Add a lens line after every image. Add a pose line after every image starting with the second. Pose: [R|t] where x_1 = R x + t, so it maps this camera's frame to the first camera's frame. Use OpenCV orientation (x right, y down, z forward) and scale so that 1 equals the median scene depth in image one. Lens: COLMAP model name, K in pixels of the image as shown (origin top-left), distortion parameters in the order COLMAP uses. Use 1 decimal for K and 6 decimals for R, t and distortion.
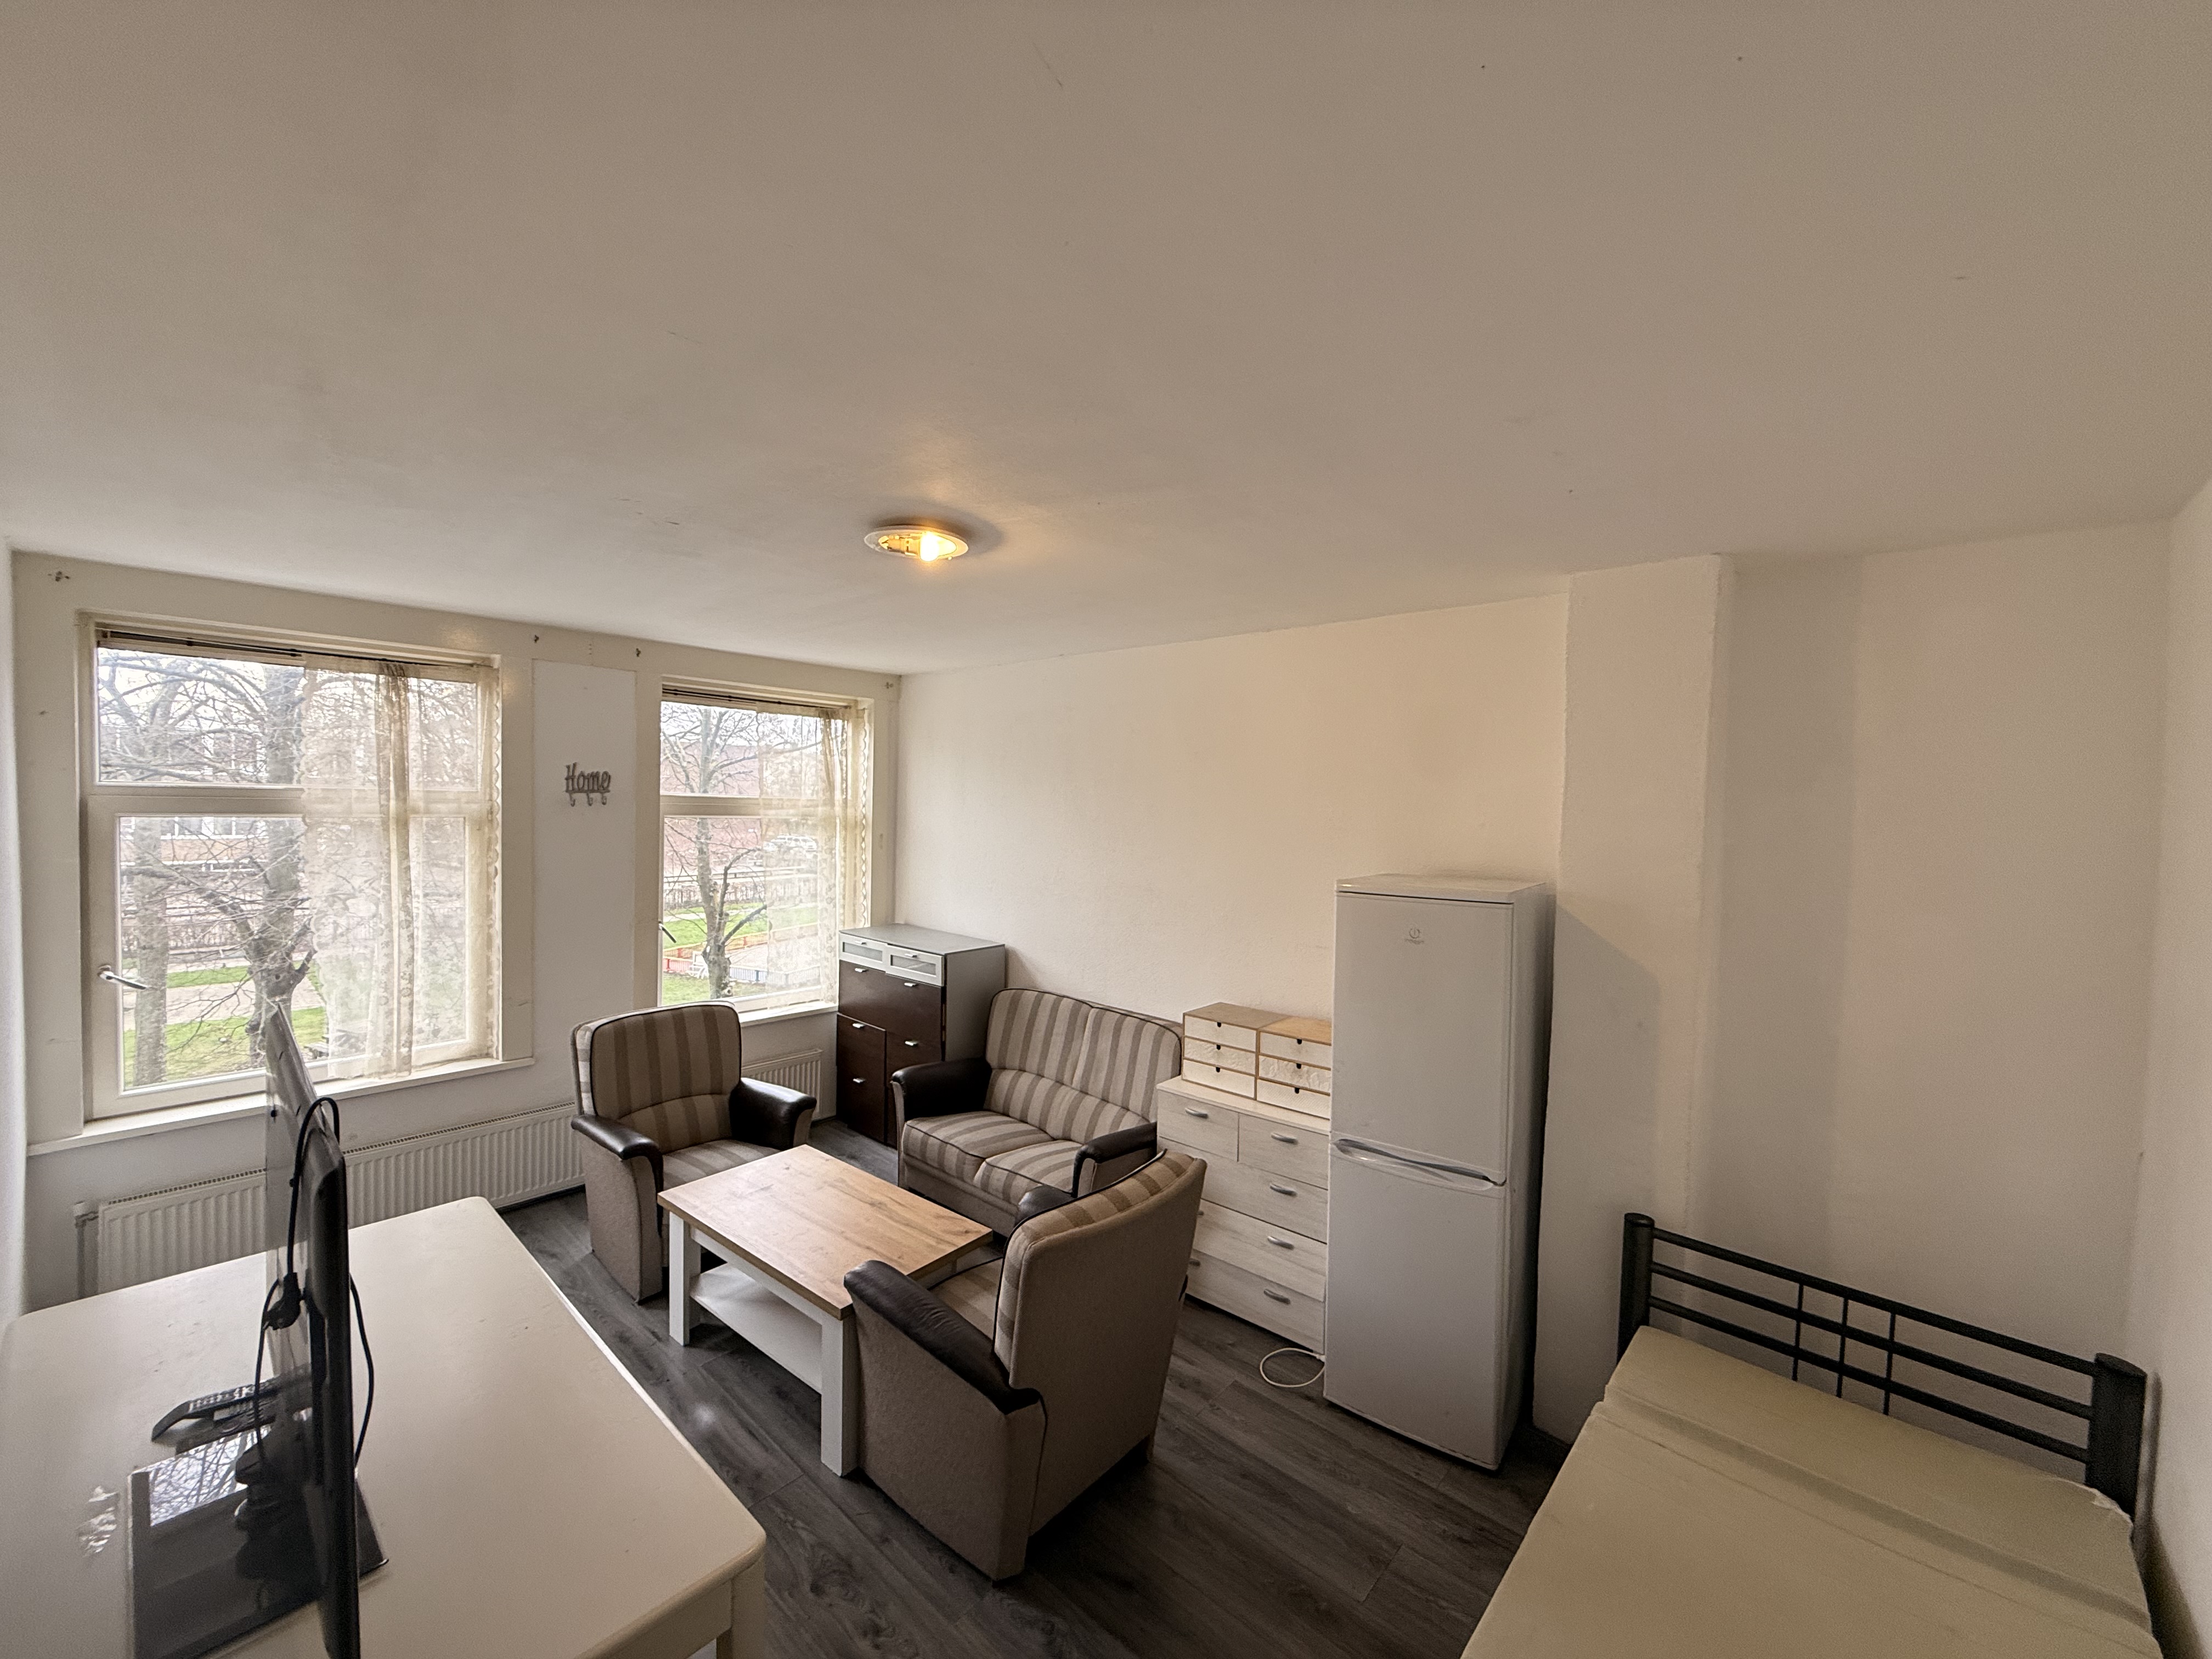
lens RADIAL K [[880.4, 0, 1106.0], [0, 880.4, 829.5], [0, 0, 1]] dist [0.002554, 0.000009]
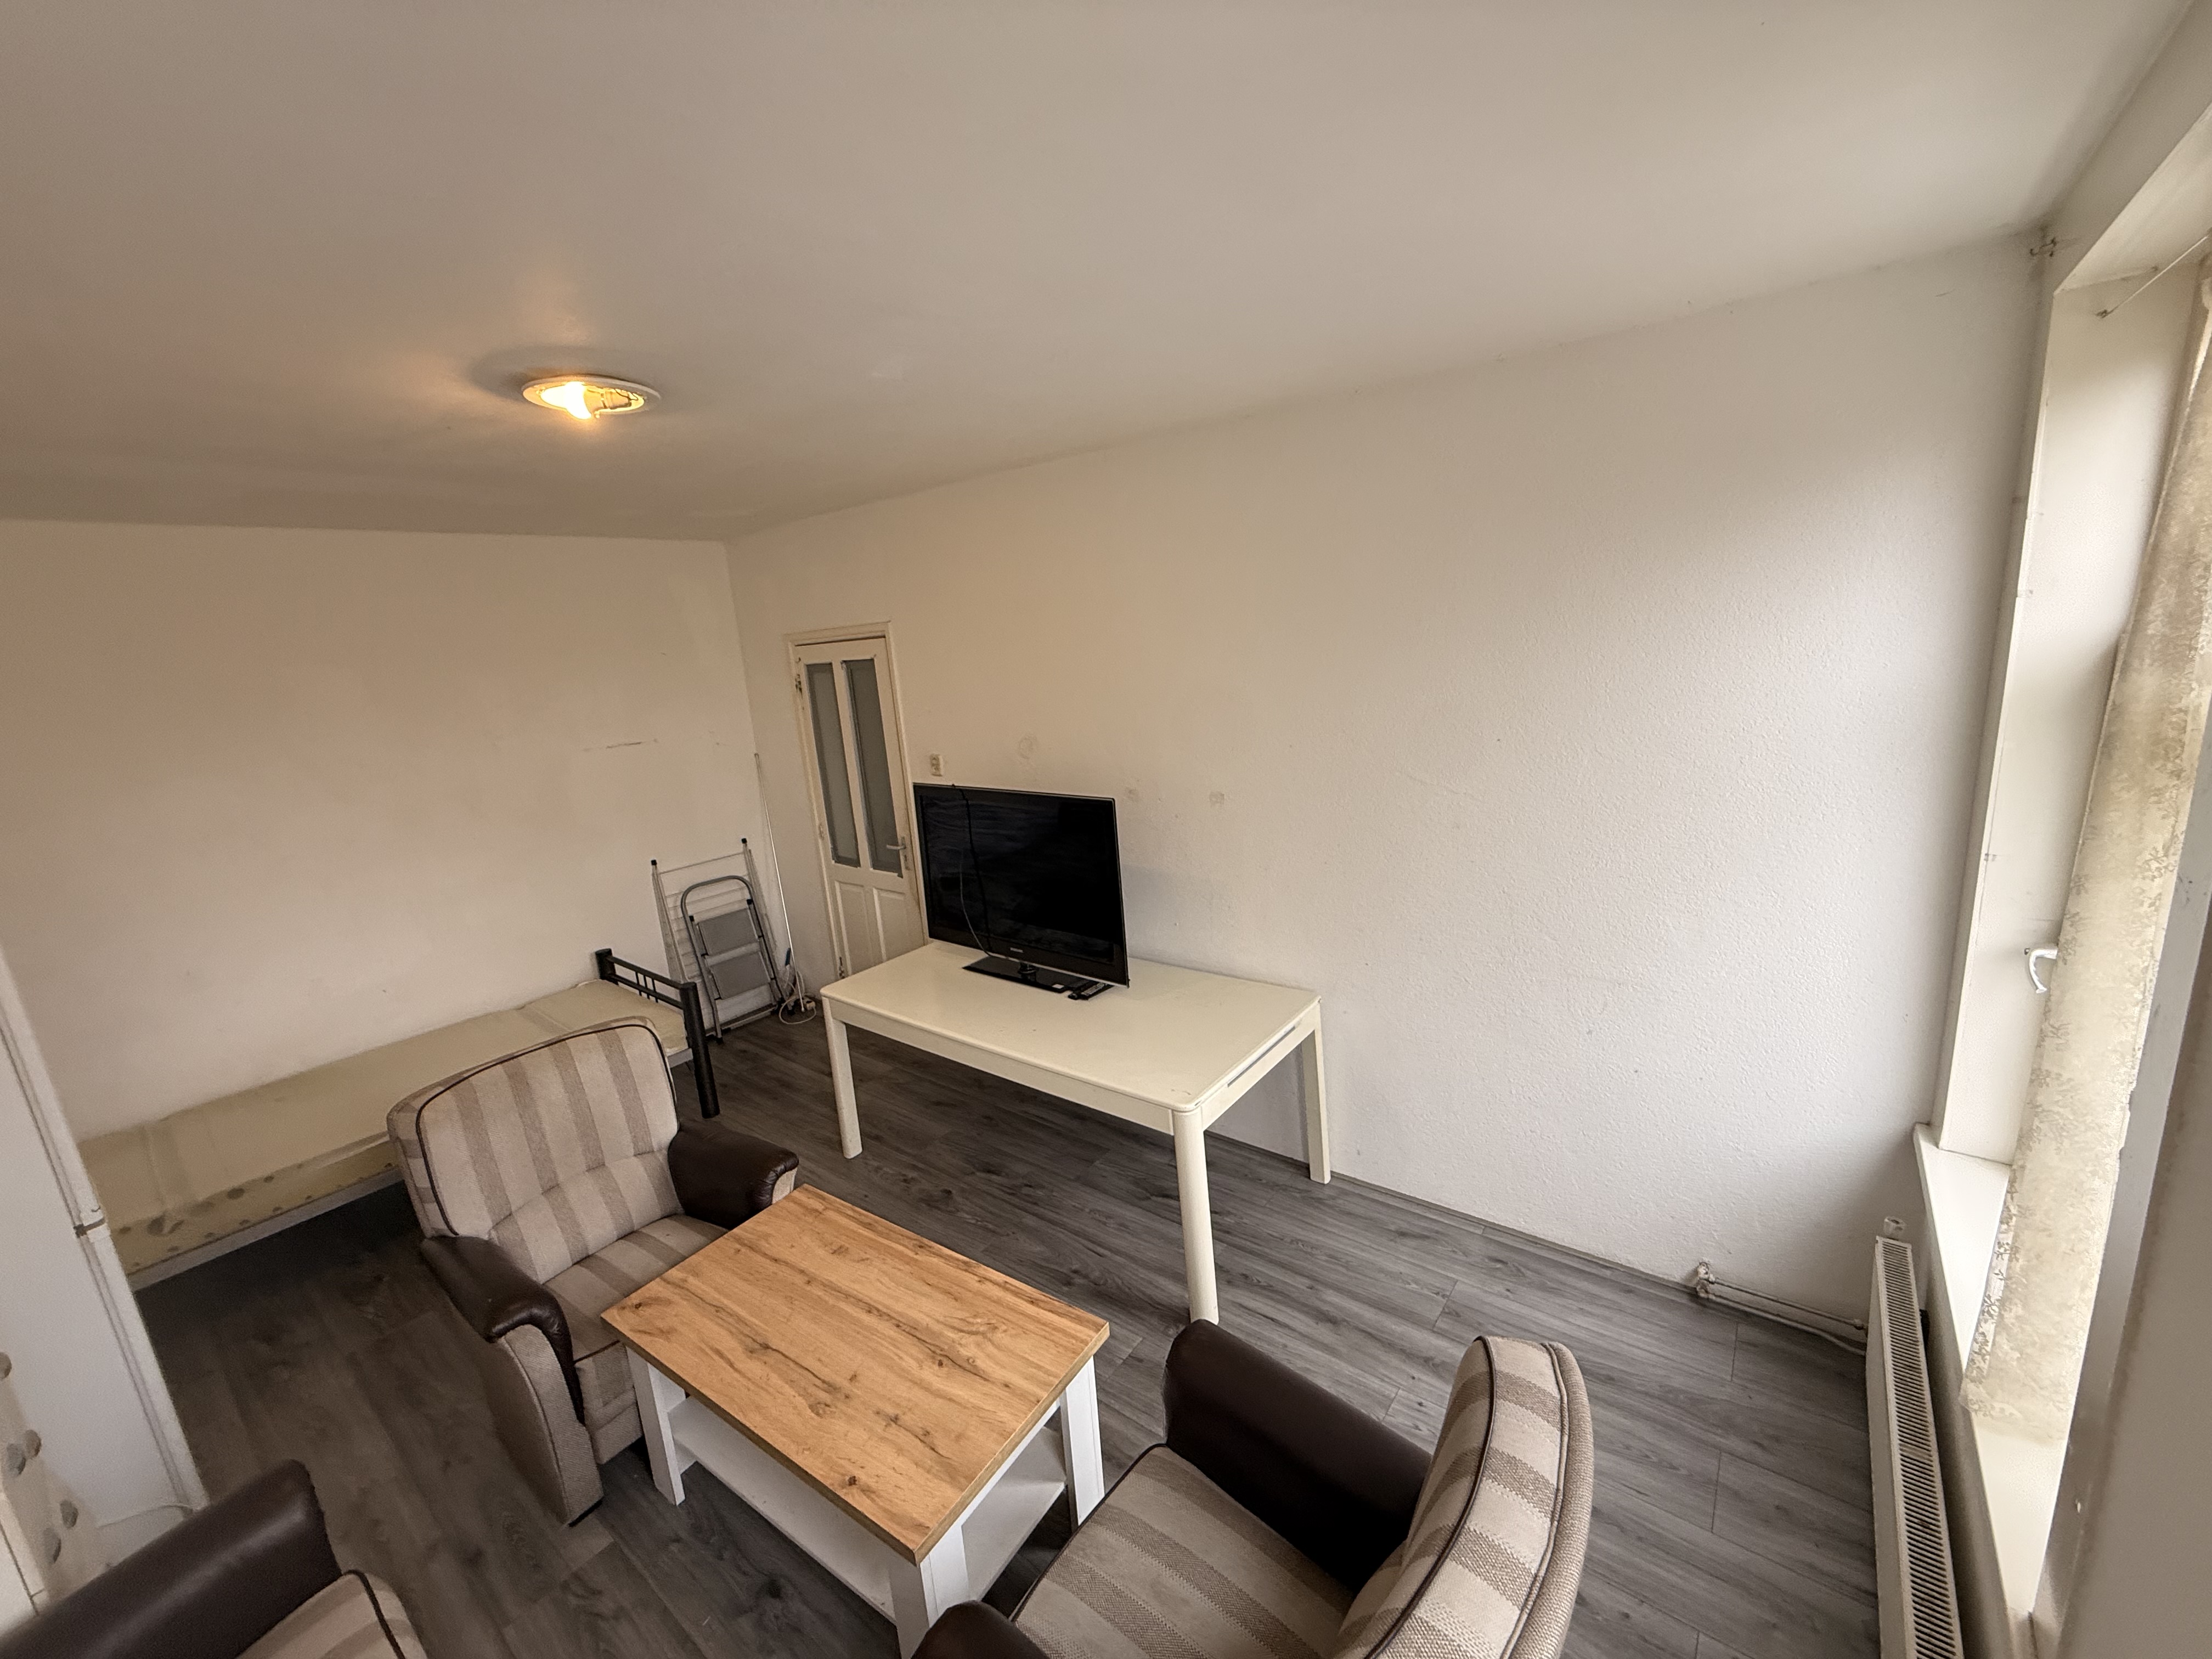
lens RADIAL K [[880.4, 0, 1106.0], [0, 880.4, 829.5], [0, 0, 1]] dist [0.002554, 0.000009]
pose [[-0.996655, 0.062266, -0.052935, -0.387147], [0.047487, 0.968365, 0.244978, -0.066197], [0.066514, 0.241645, -0.968082, 1.188588]]
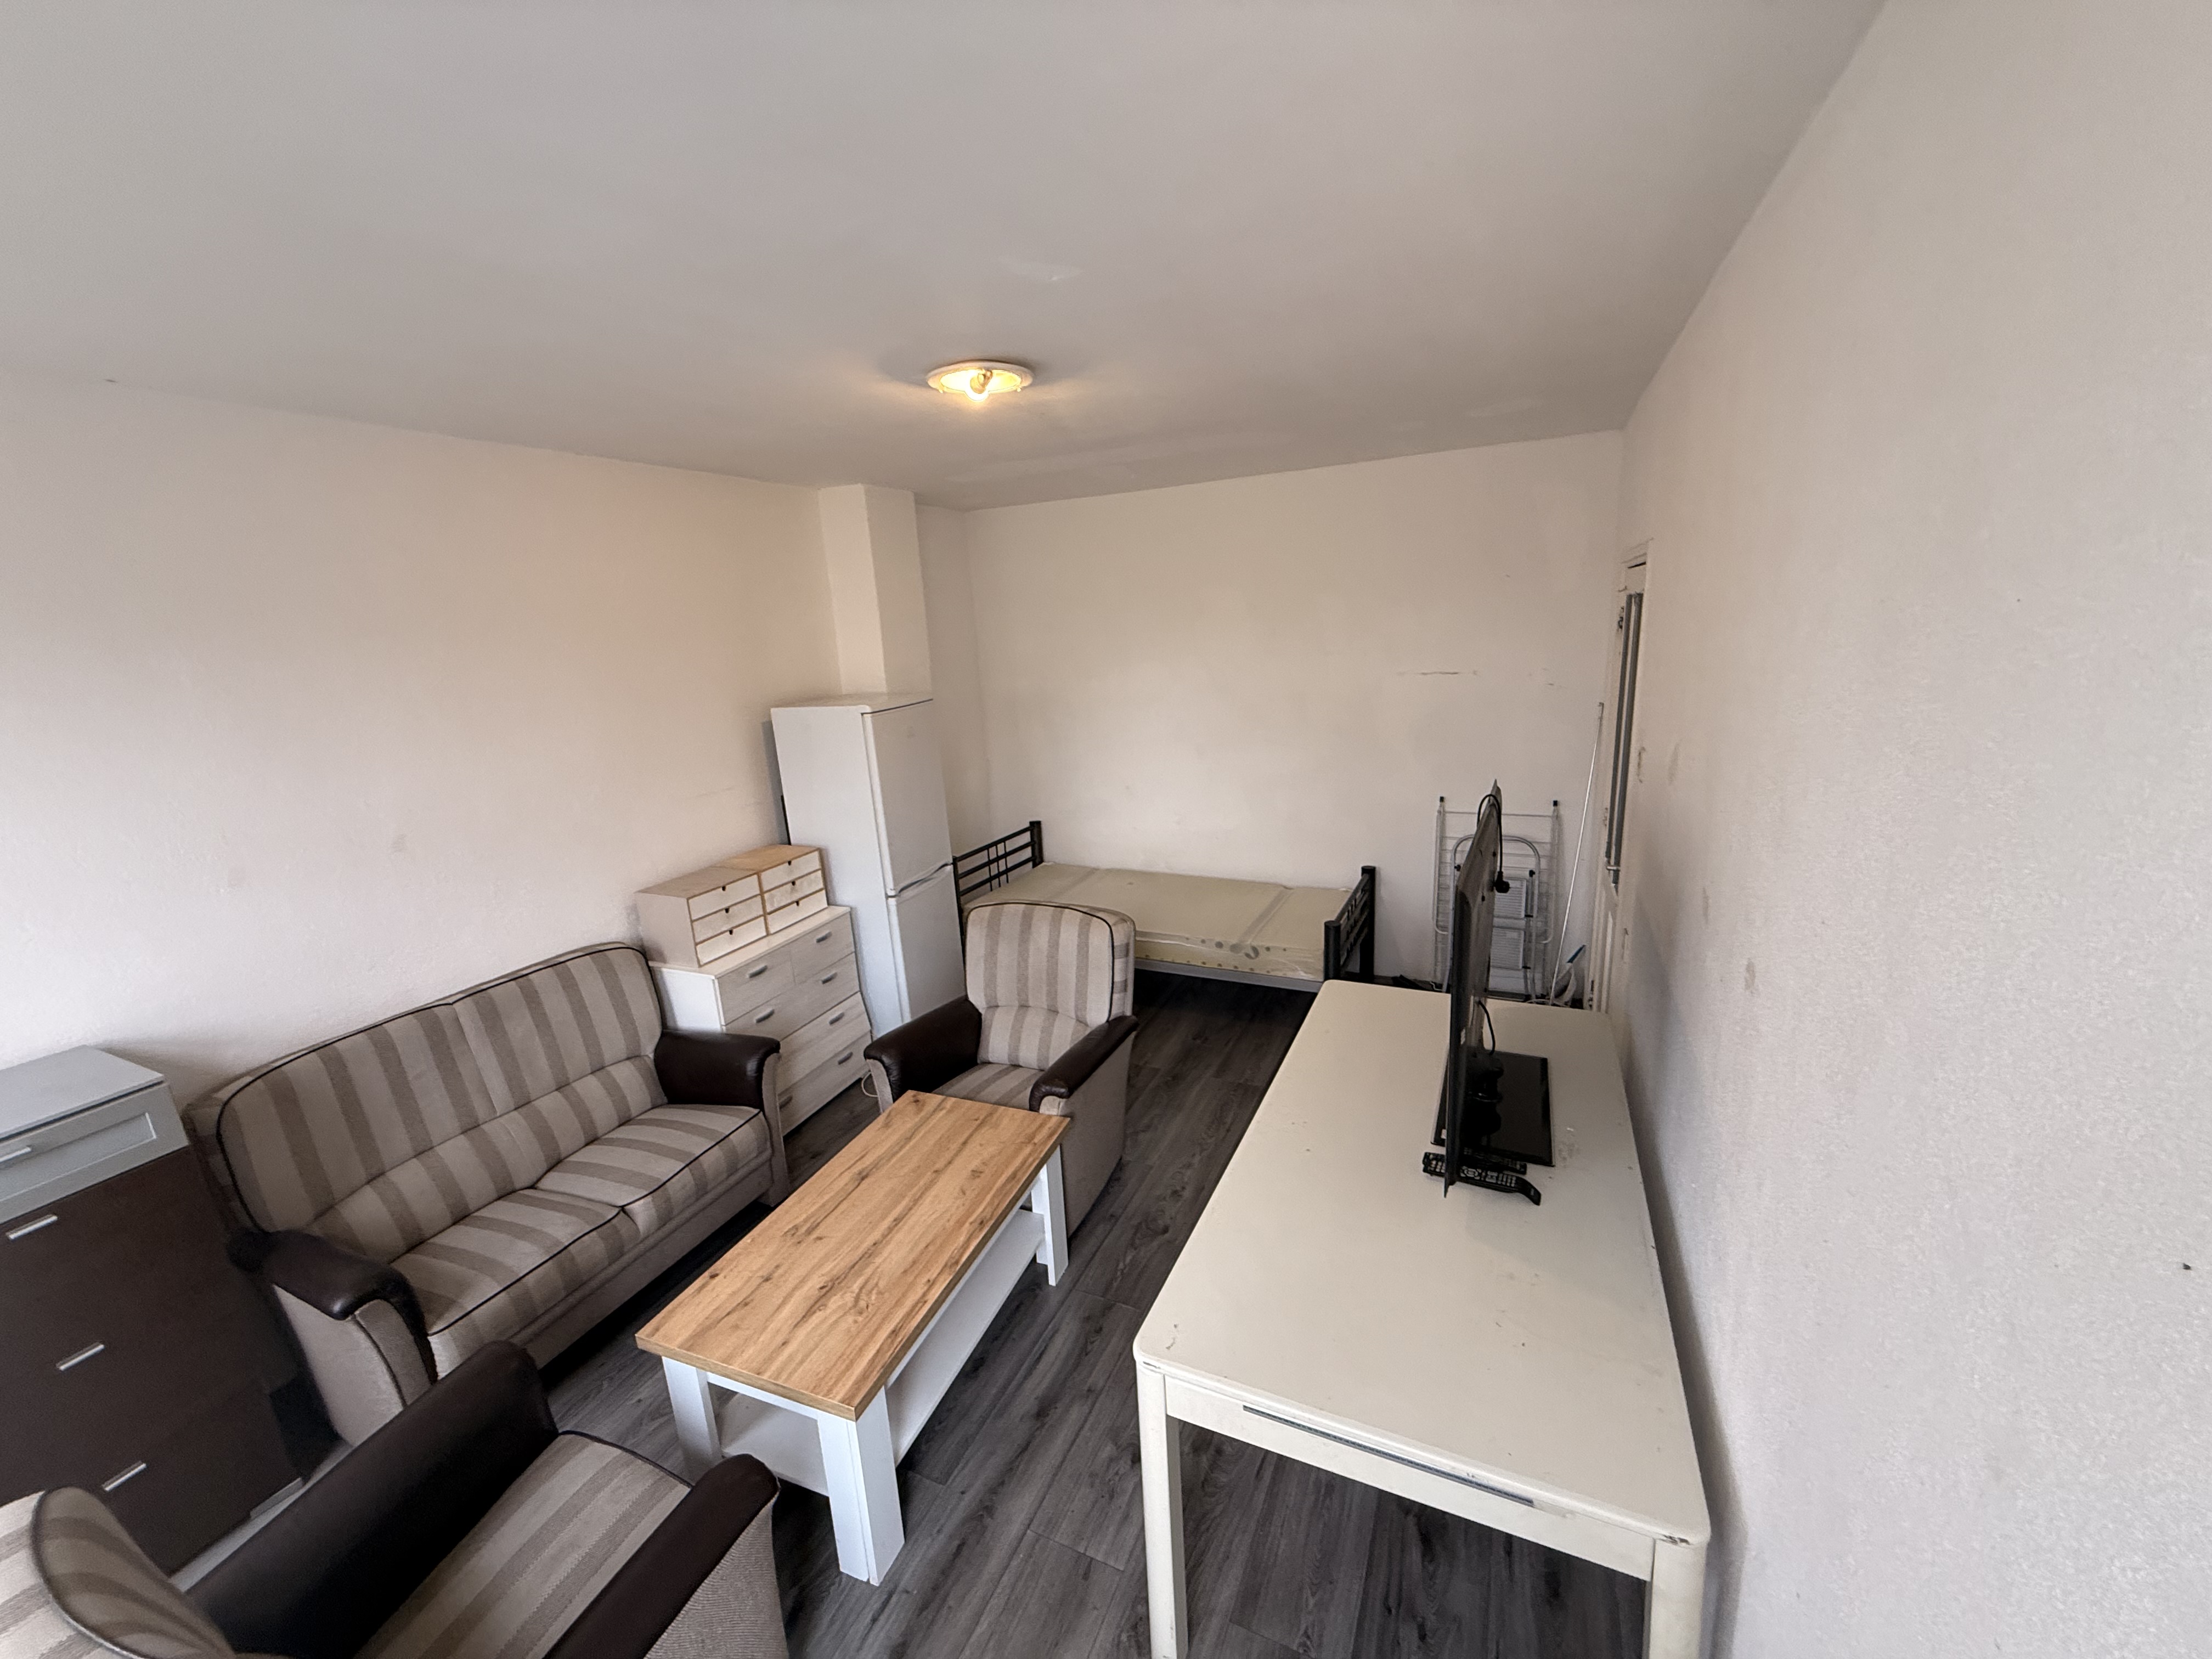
lens RADIAL K [[880.4, 0, 1106.0], [0, 880.4, 829.5], [0, 0, 1]] dist [0.002554, 0.000009]
pose [[-0.292621, -0.232836, 0.927448, -0.770440], [0.077912, 0.960872, 0.265809, -0.059104], [-0.953049, 0.150041, -0.263031, 0.731467]]
